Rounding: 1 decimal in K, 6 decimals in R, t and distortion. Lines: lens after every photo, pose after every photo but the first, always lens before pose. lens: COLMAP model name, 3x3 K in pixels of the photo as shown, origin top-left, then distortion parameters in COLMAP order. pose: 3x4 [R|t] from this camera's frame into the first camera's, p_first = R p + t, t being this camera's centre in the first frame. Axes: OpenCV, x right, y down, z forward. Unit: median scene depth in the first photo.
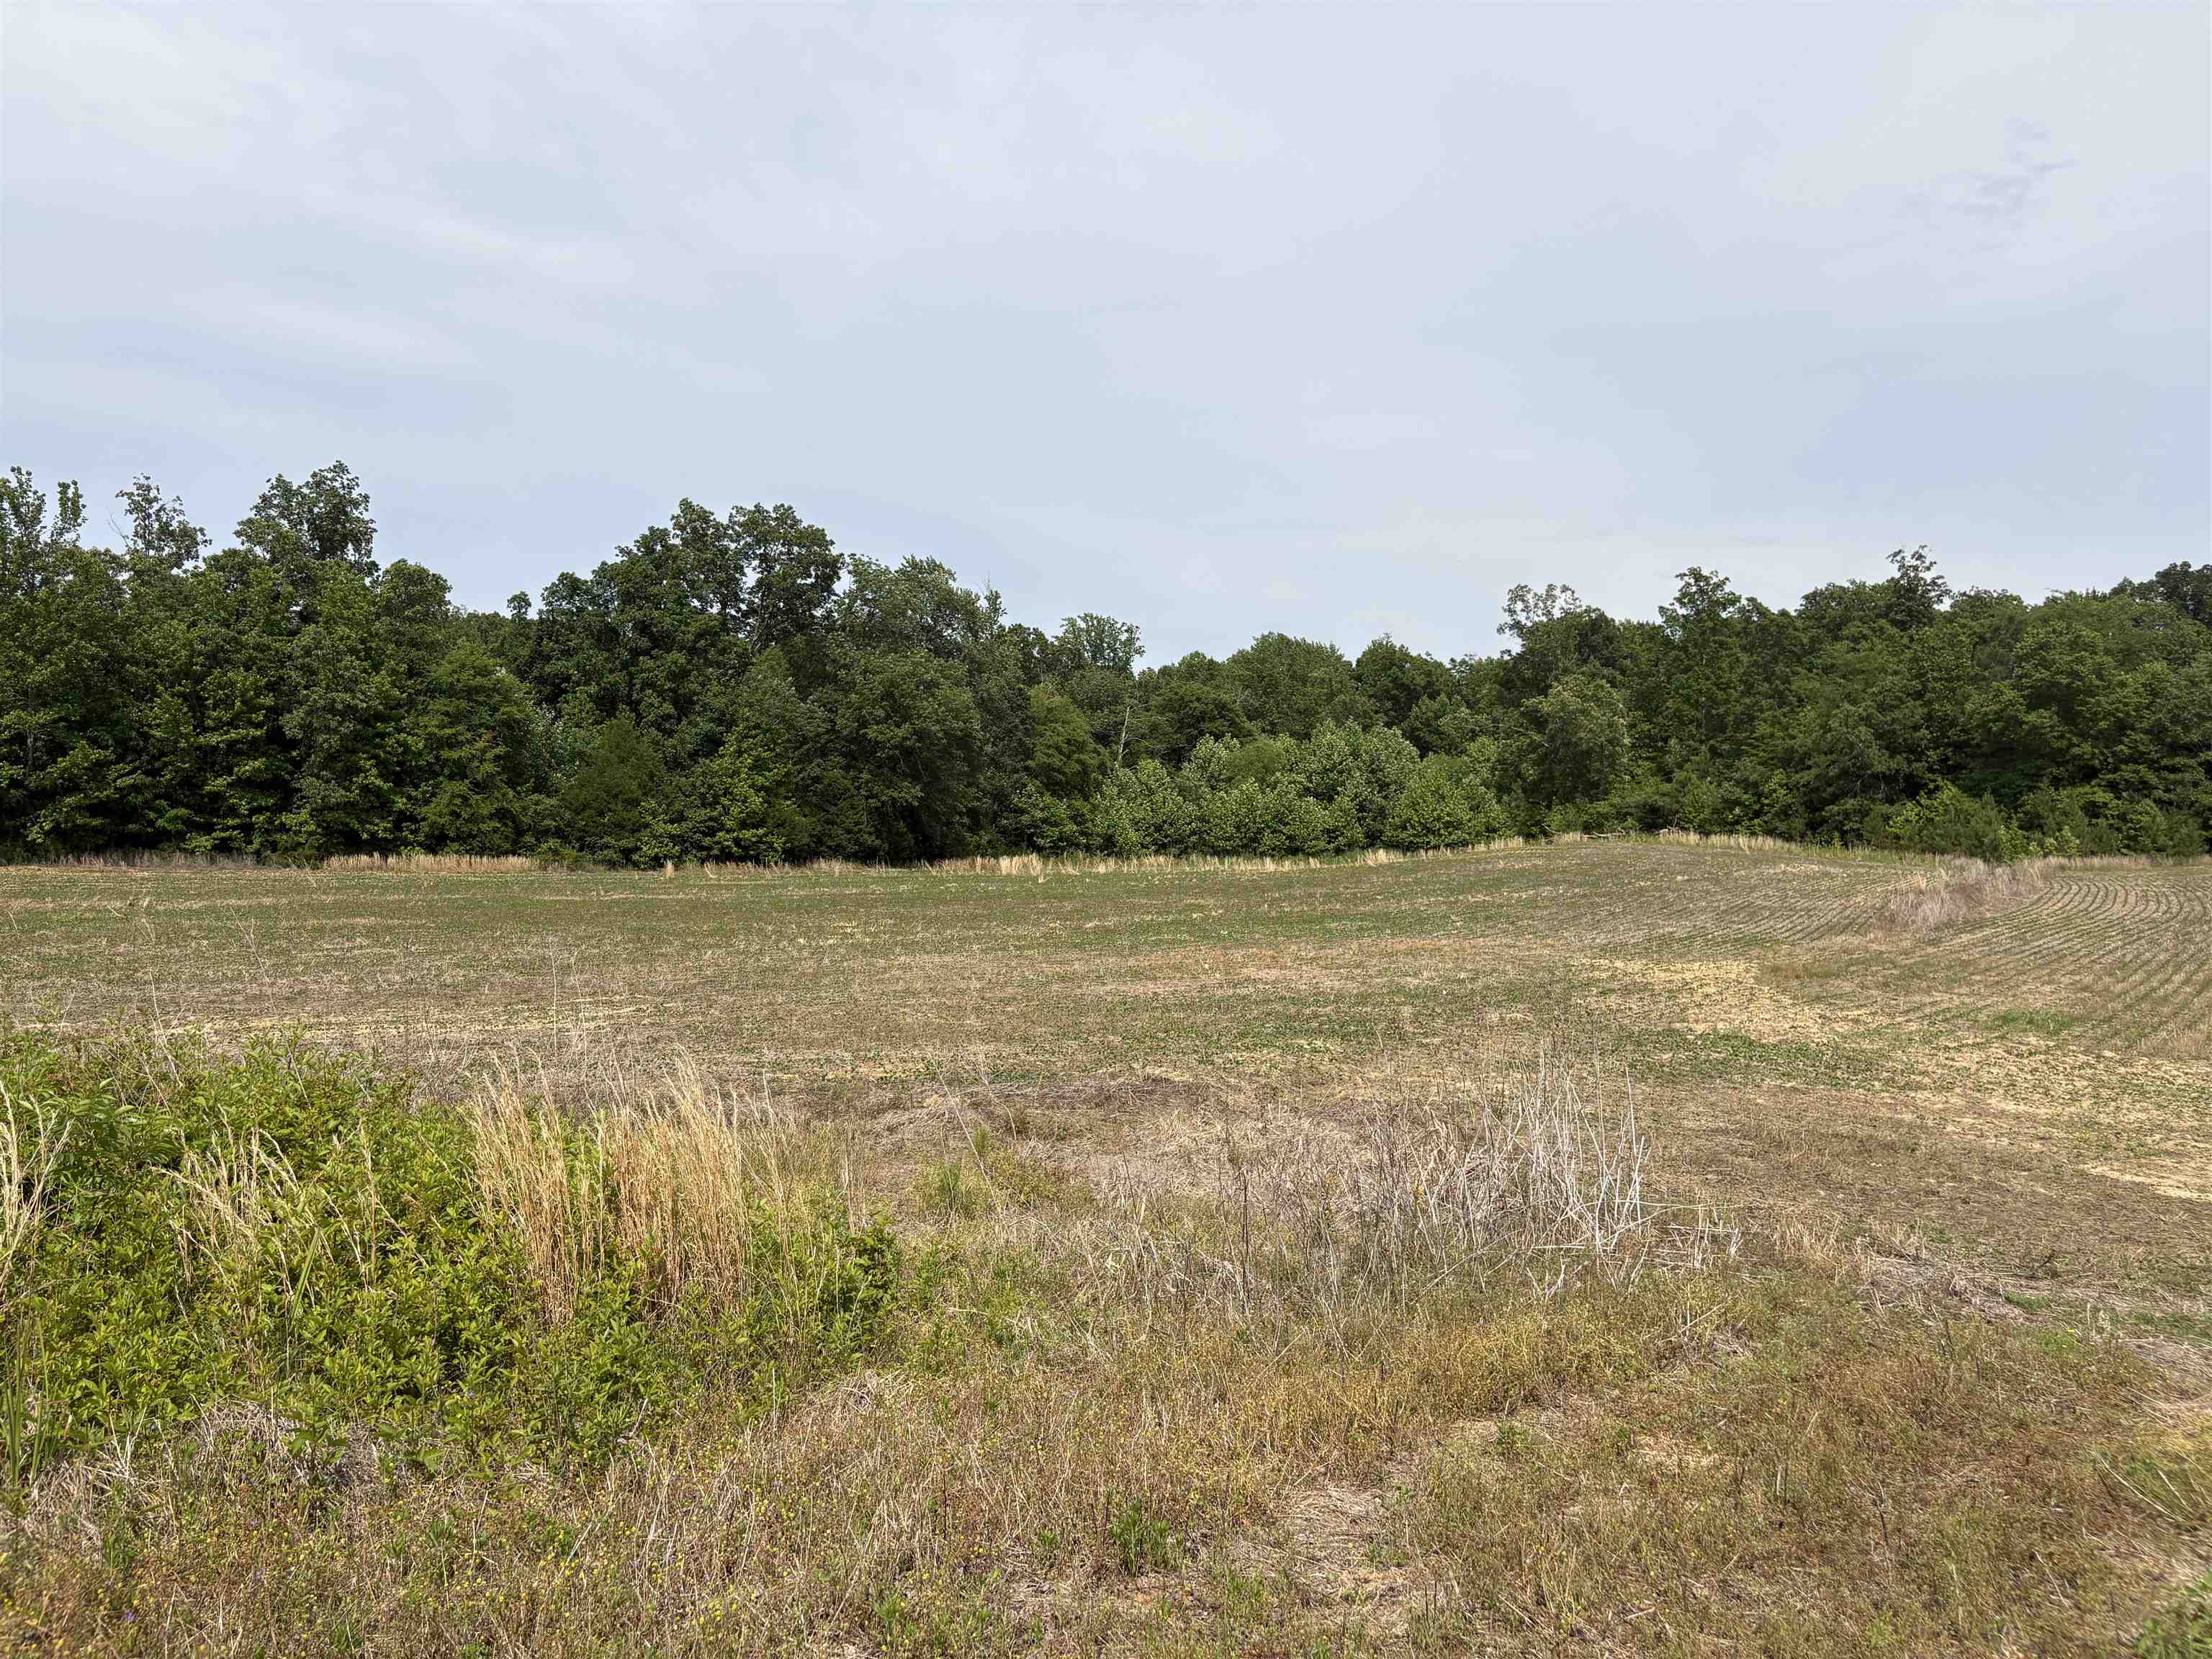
lens RADIAL K [[1632.2, 0, 1106.0], [0, 1632.2, 829.5], [0, 0, 1]] dist [0.006639, -0.005434]
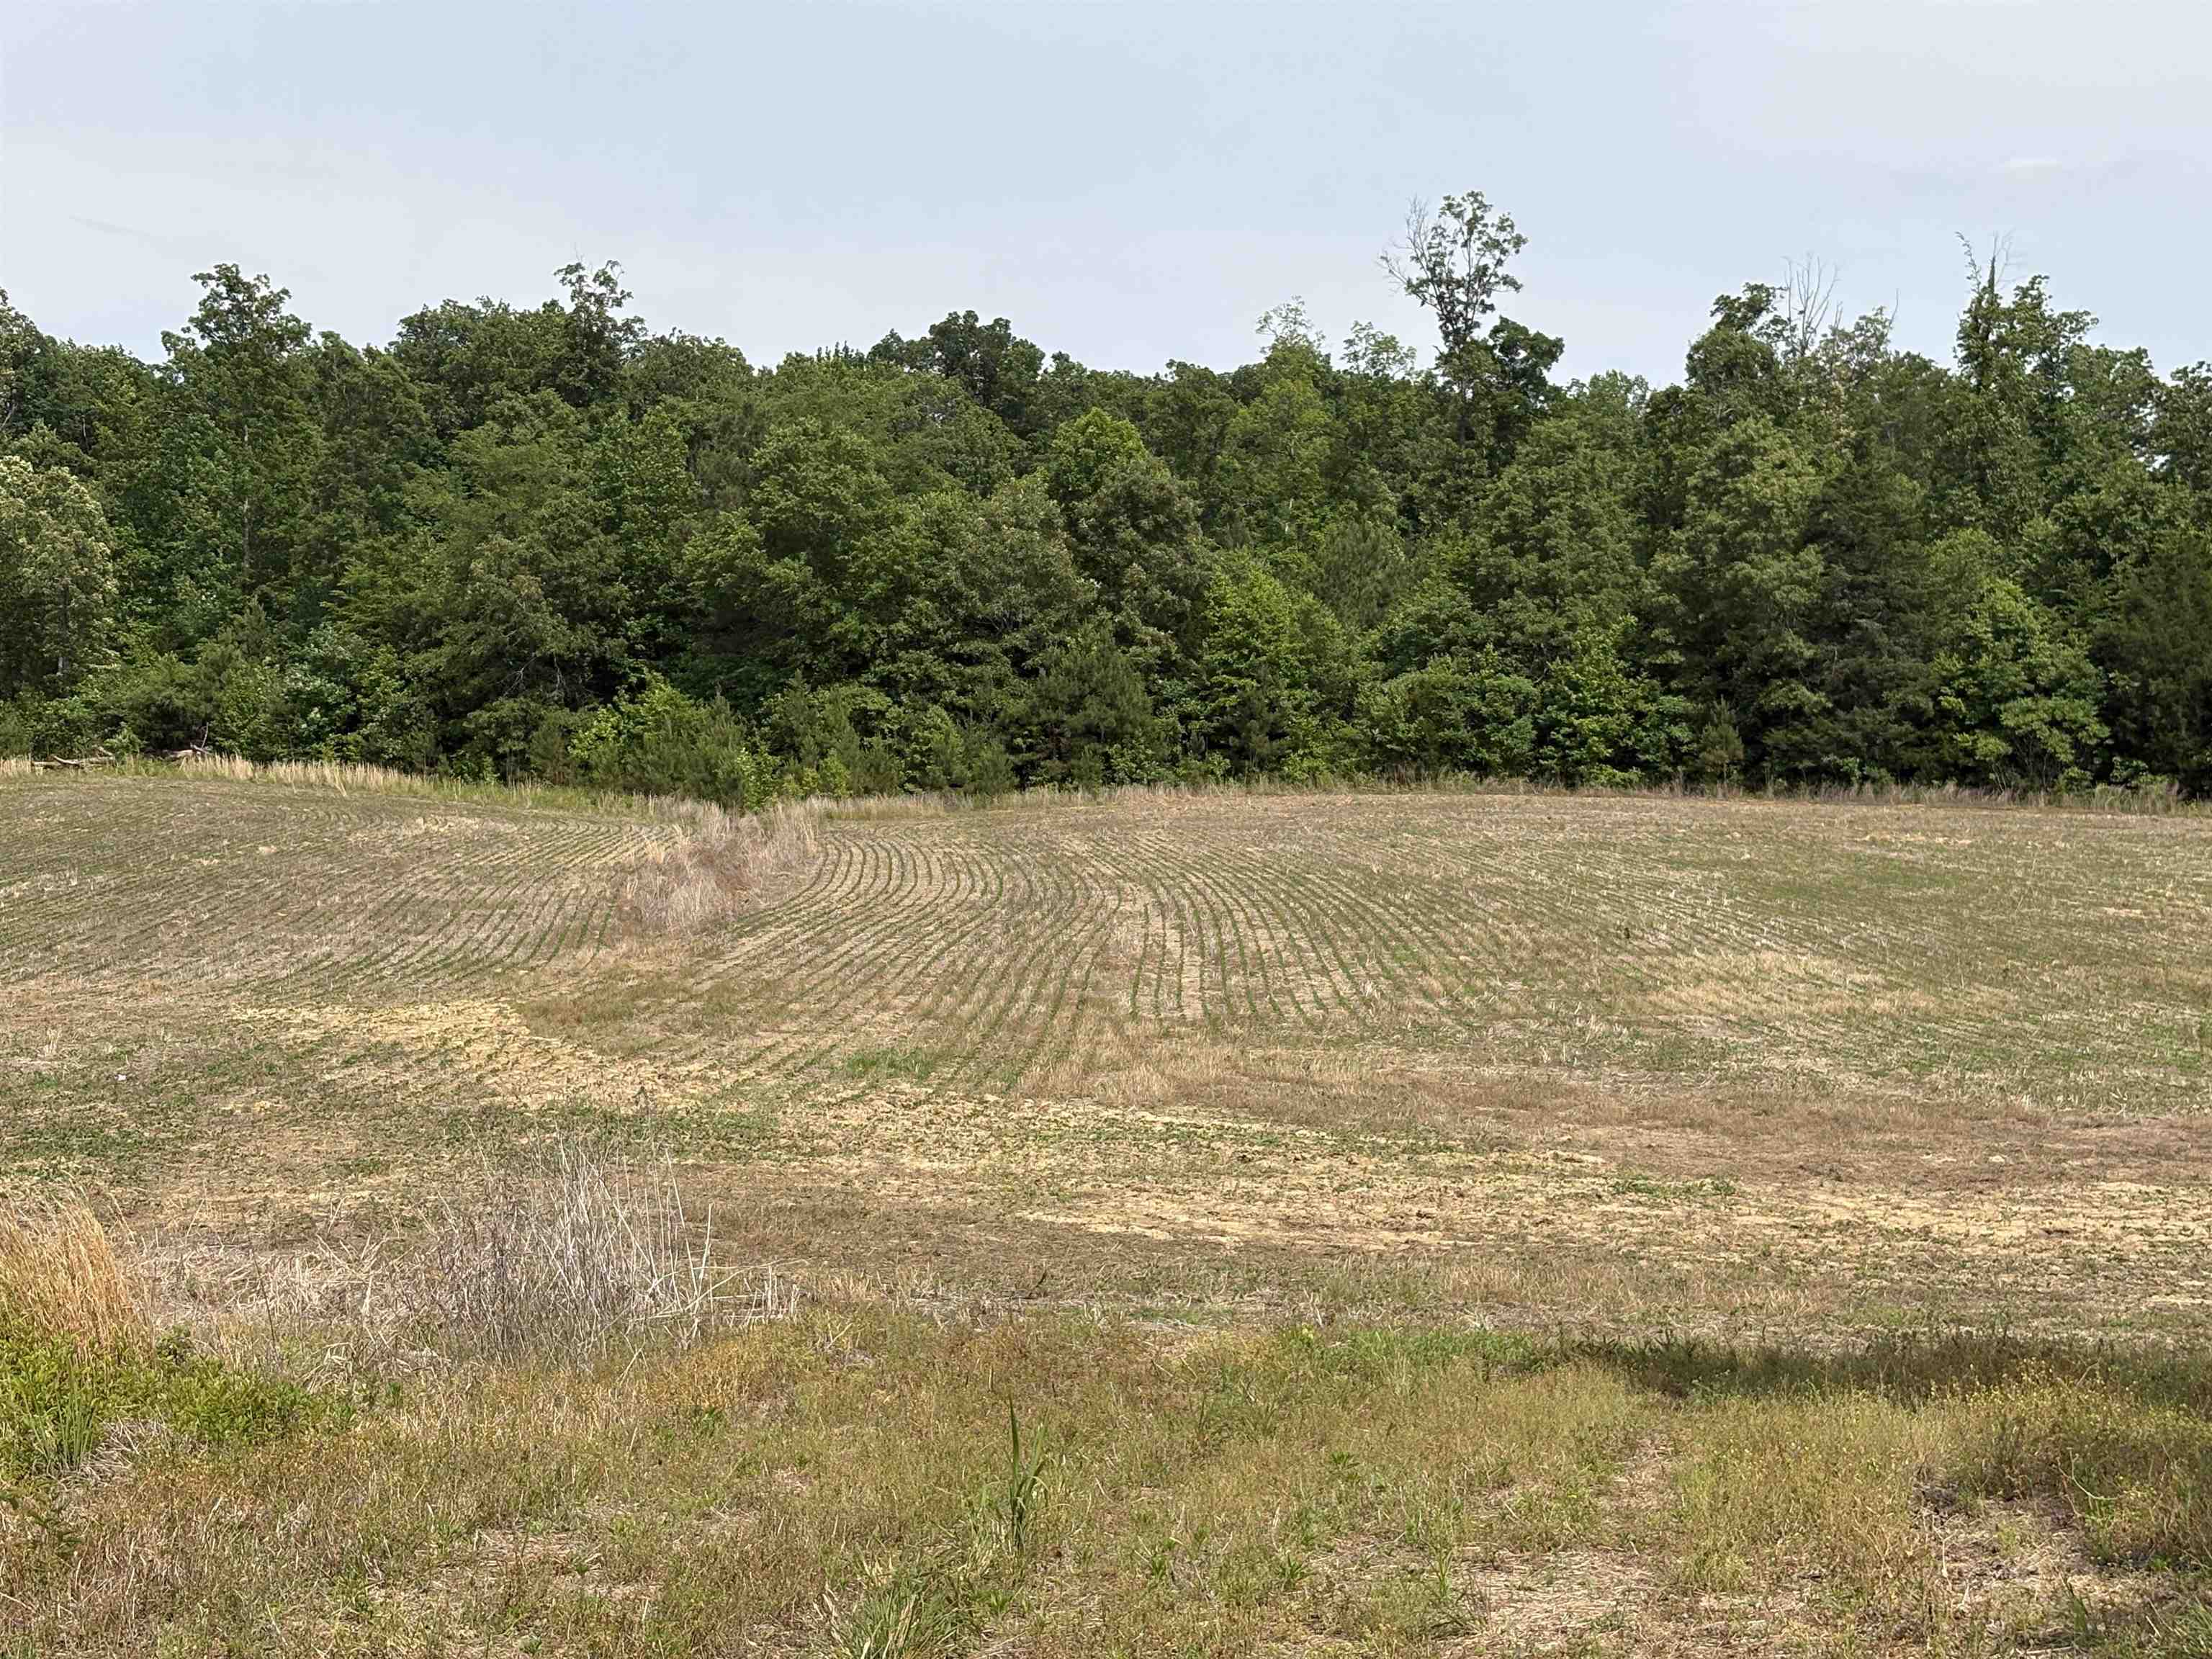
lens RADIAL K [[3335.2, 0, 1106.0], [0, 3335.2, 829.5], [0, 0, 1]] dist [0.139865, -0.114678]
pose [[0.806761, -0.020865, 0.590510, -0.080657], [0.000259, 0.999389, 0.034958, -0.013862], [-0.590878, -0.028050, 0.806273, -0.094725]]
